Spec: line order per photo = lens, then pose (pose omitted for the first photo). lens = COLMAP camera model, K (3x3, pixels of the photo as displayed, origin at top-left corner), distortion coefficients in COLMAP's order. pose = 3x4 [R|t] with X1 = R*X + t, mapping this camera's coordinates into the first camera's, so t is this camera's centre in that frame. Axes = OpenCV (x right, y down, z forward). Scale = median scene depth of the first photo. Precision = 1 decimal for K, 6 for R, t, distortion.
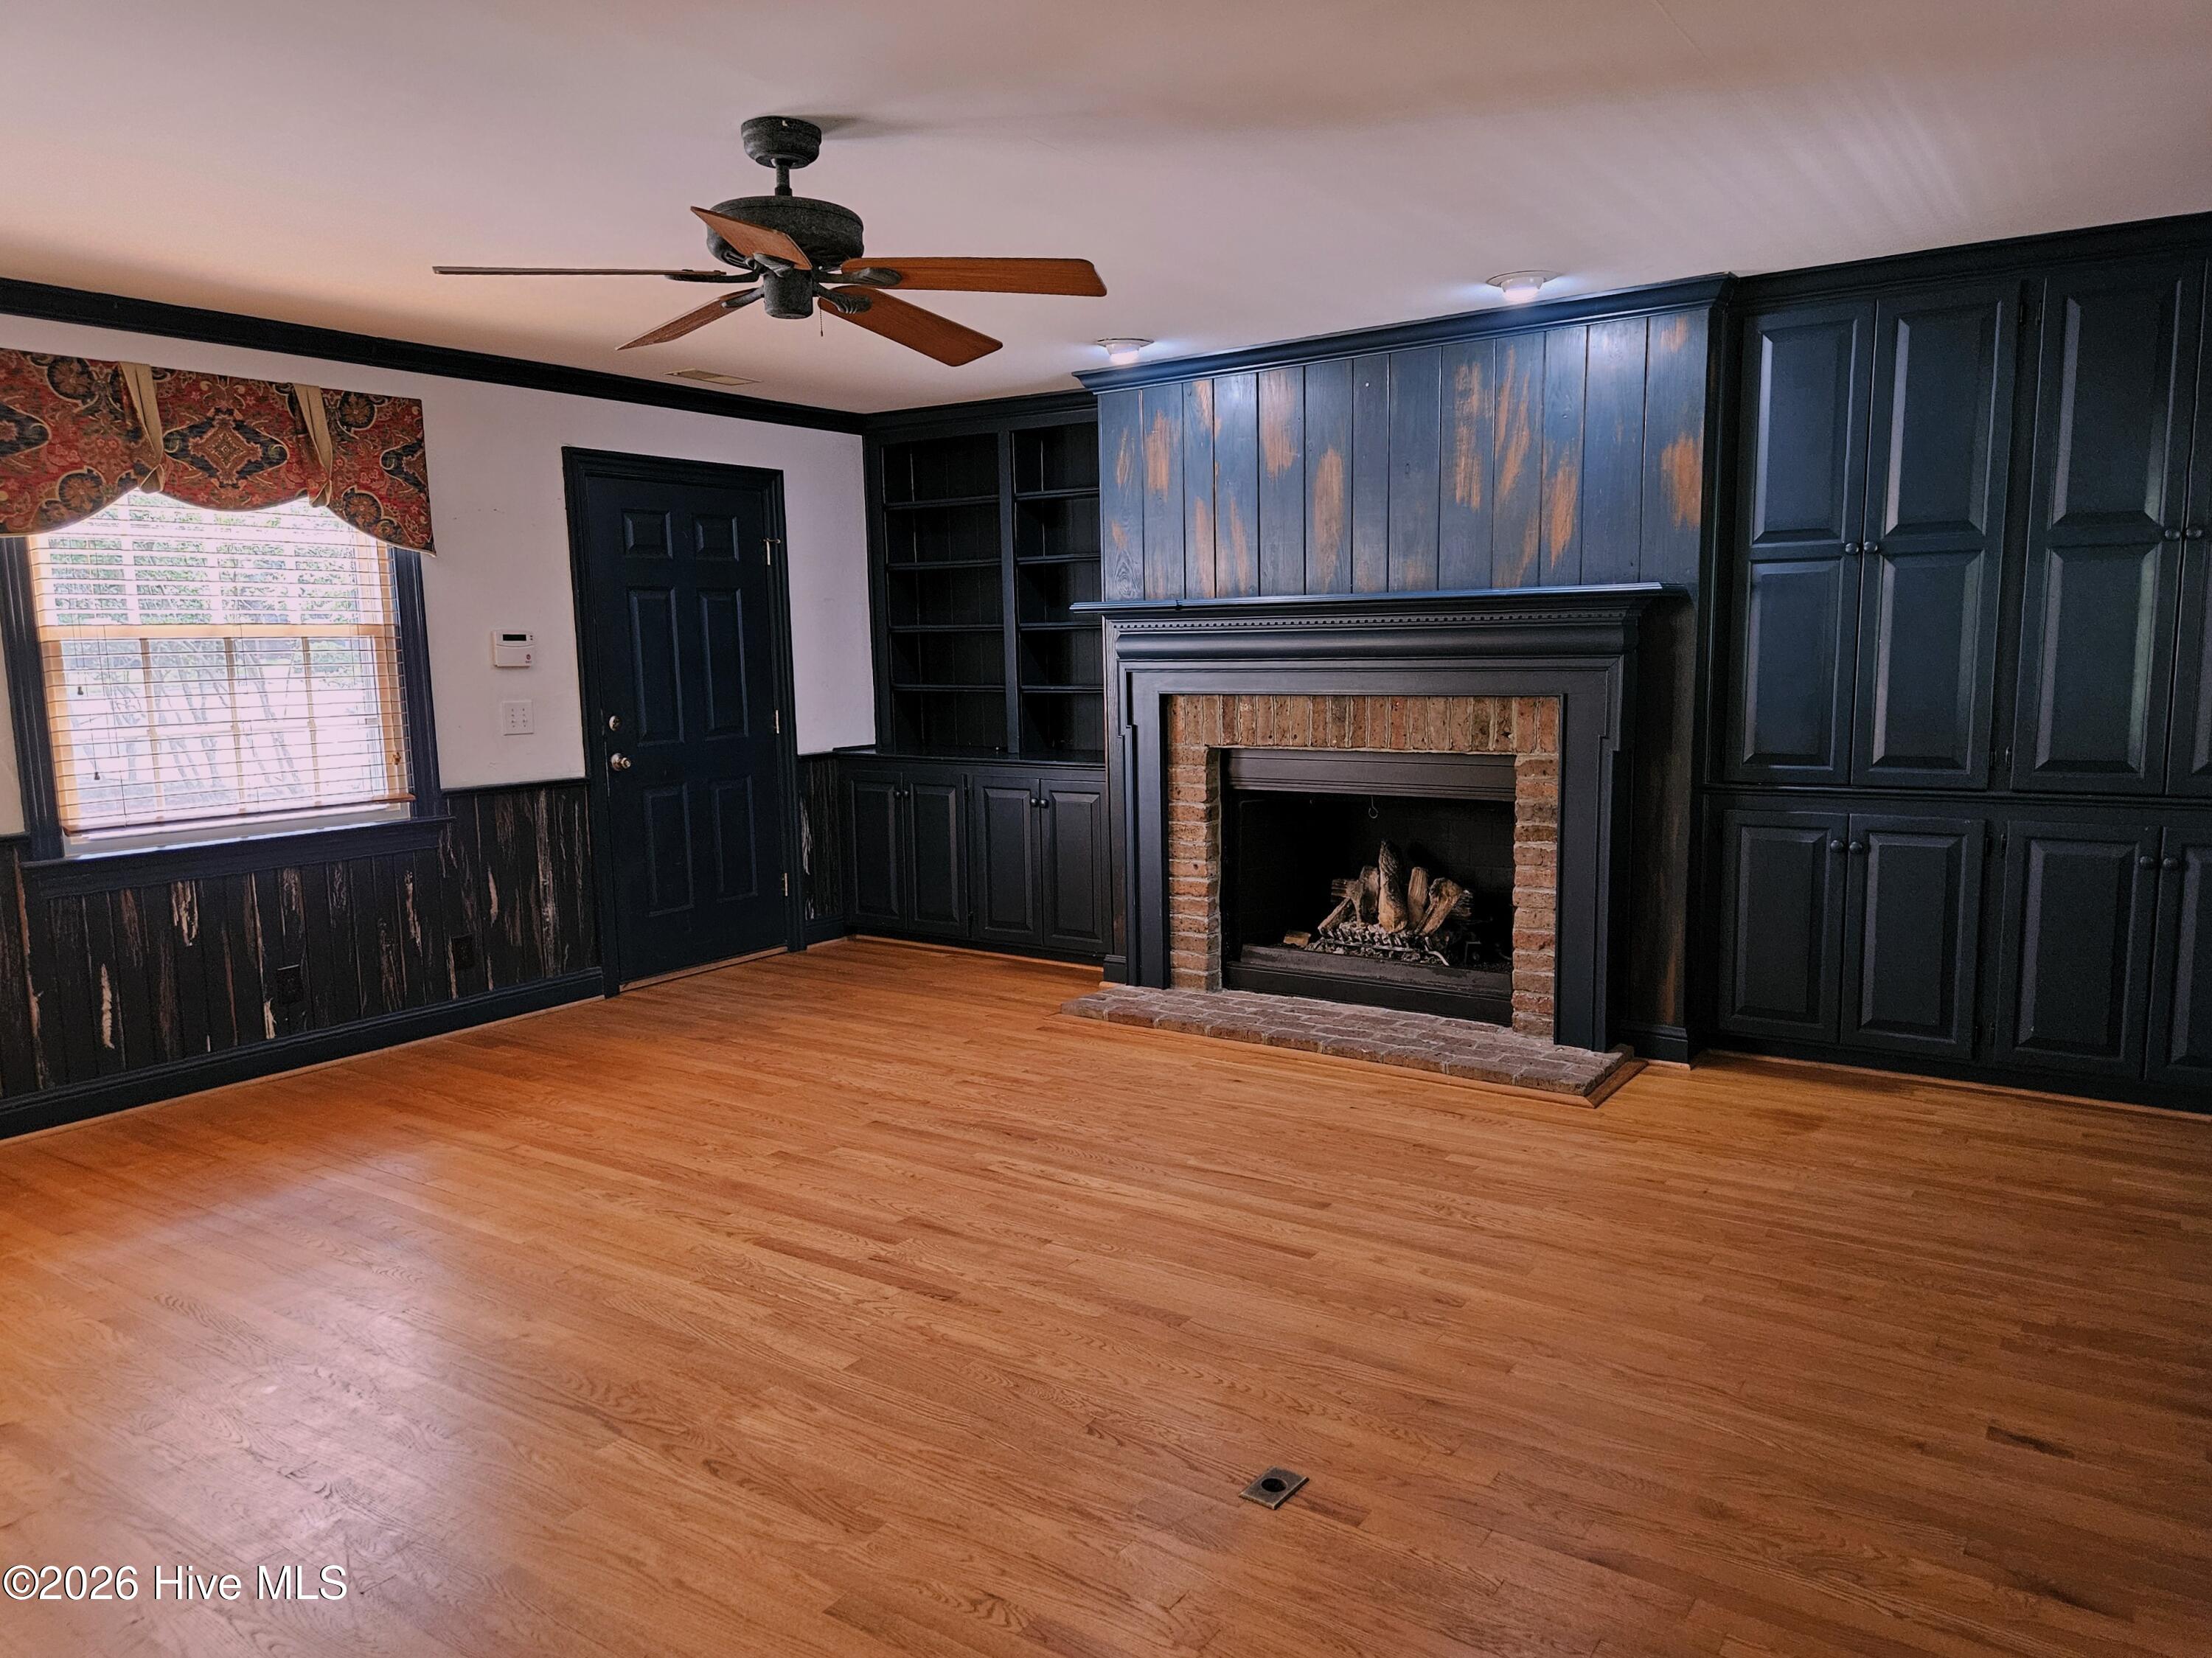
lens RADIAL K [[1495.5, 0, 1122.1], [0, 1495.5, 839.7], [0, 0, 1]] dist [0.027725, -0.017710]
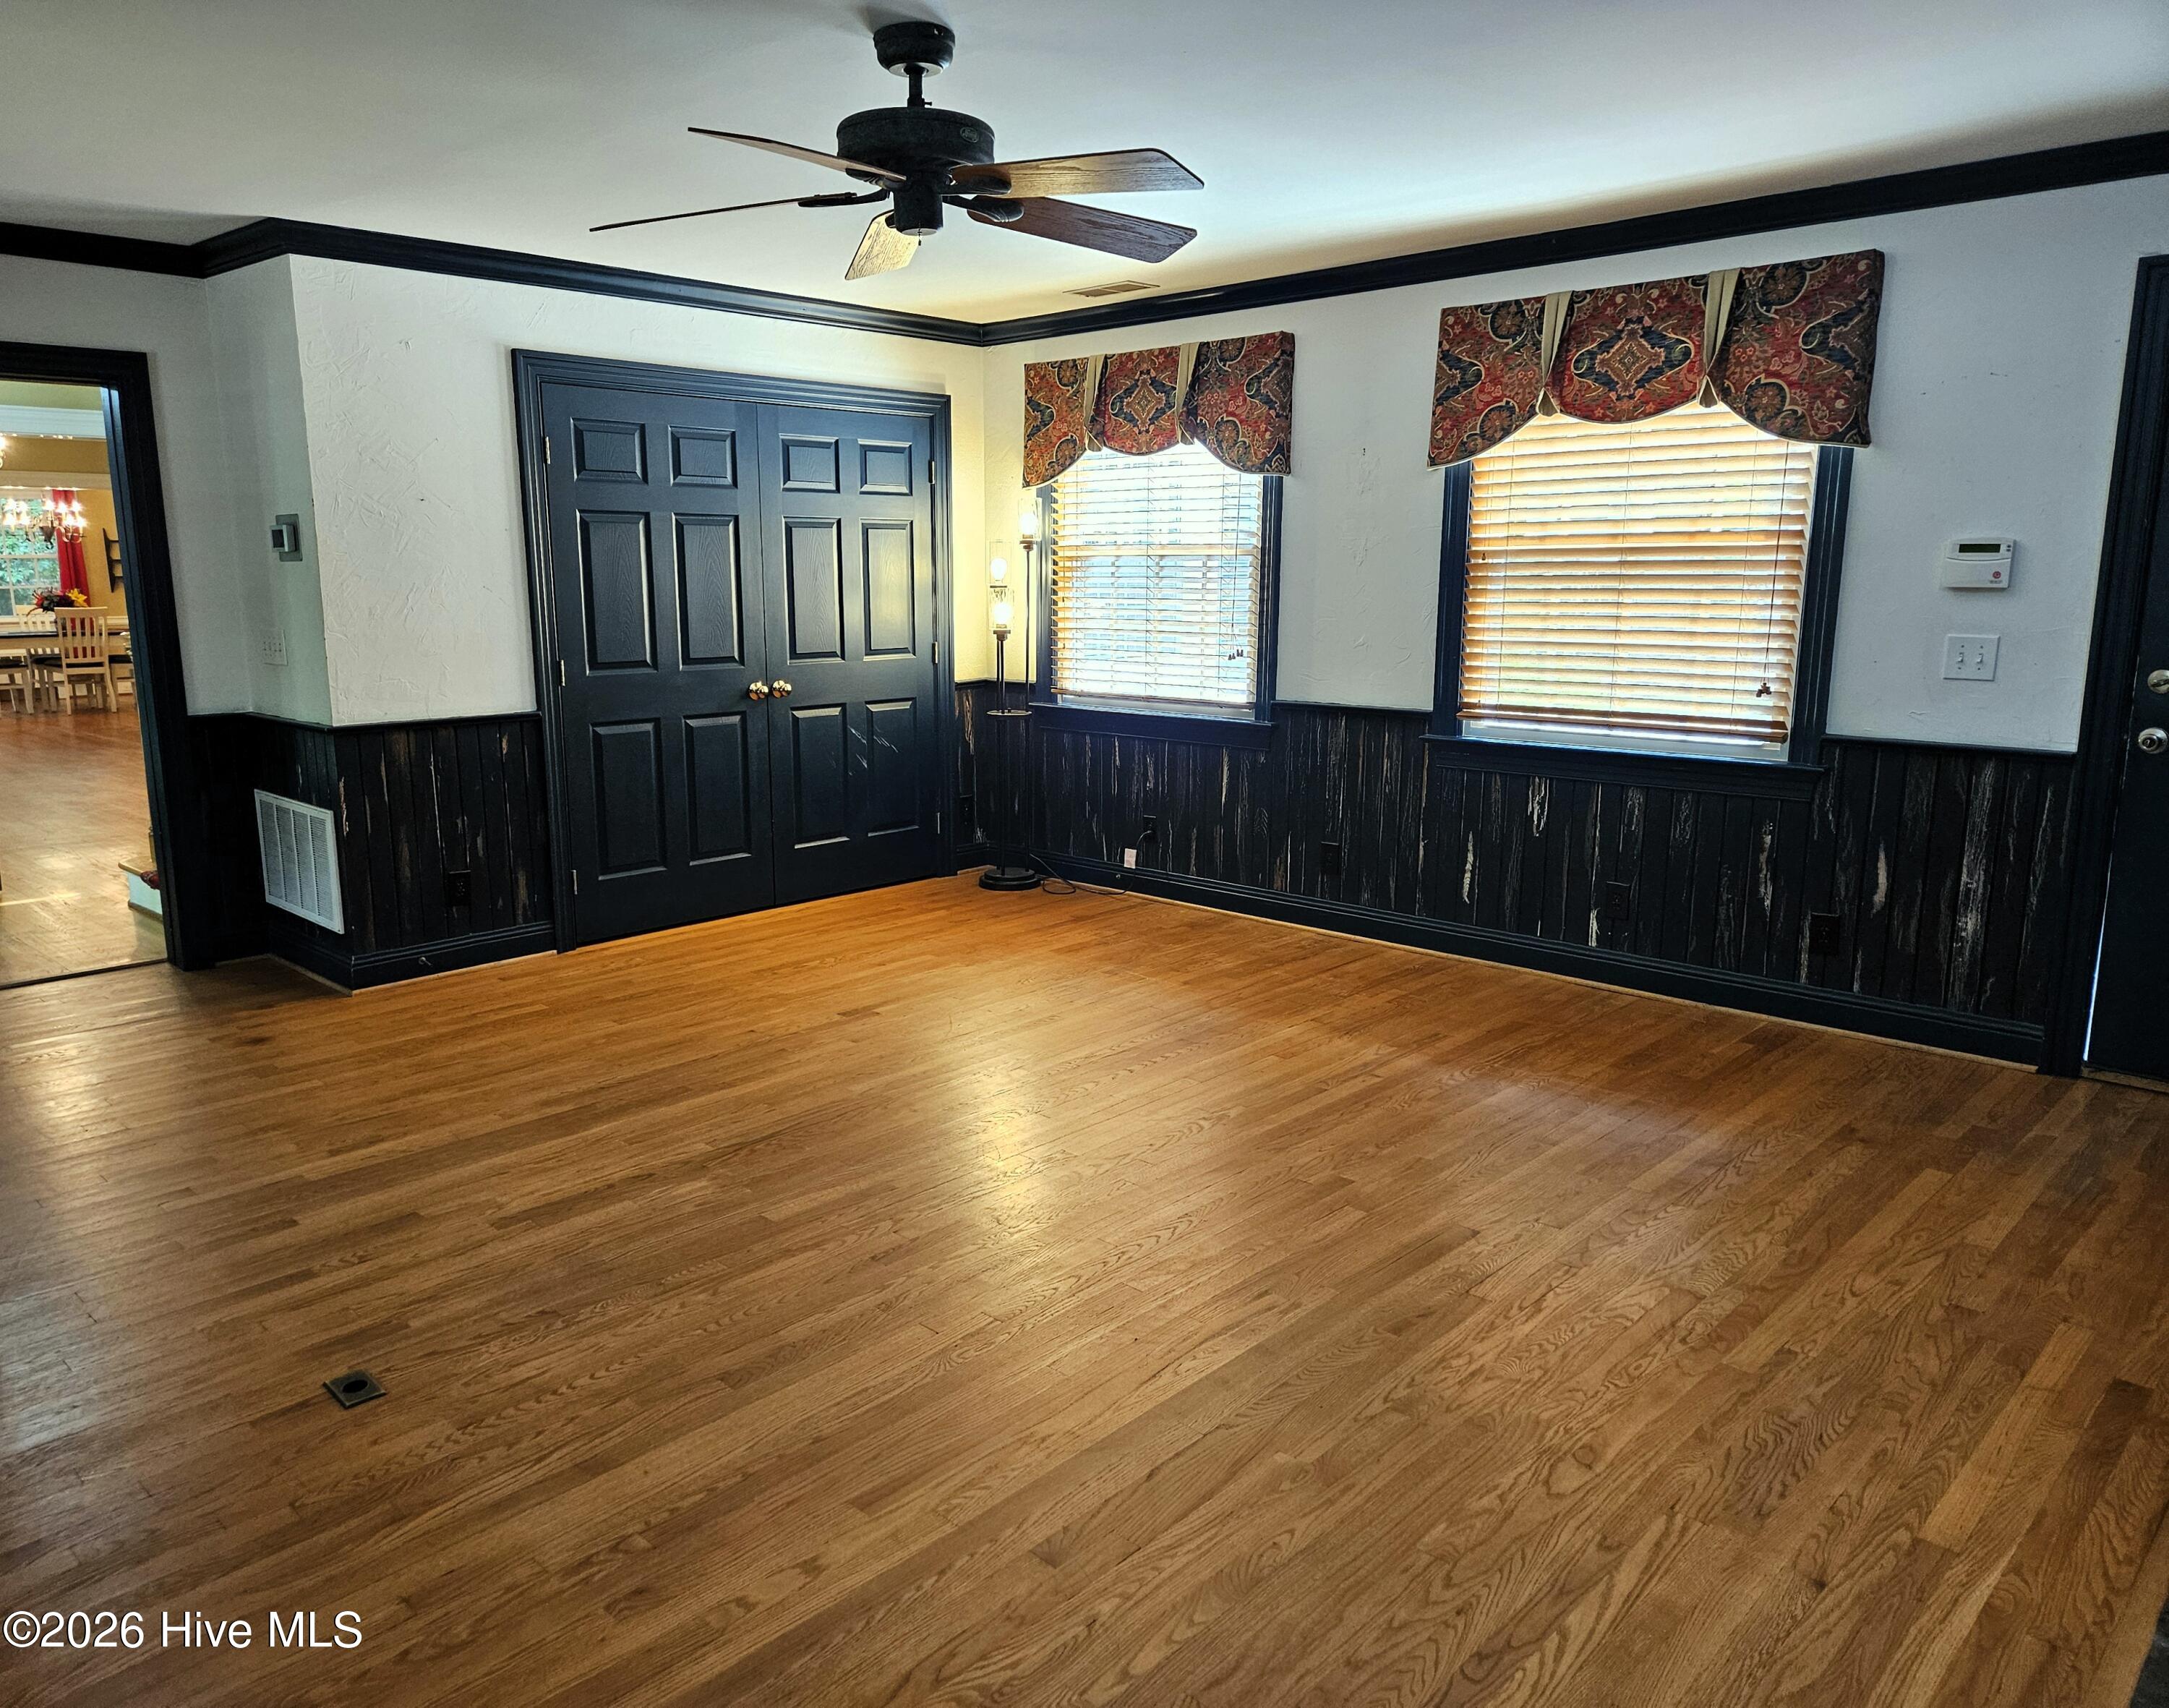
lens RADIAL K [[1540.9, 0, 1074.2], [0, 1540.9, 854.7], [0, 0, 1]] dist [0.034180, -0.006738]
pose [[-0.162677, 0.200449, -0.966104, 0.517394], [-0.125582, 0.966977, 0.221776, -0.122057], [0.978655, 0.157403, -0.132133, 0.816068]]
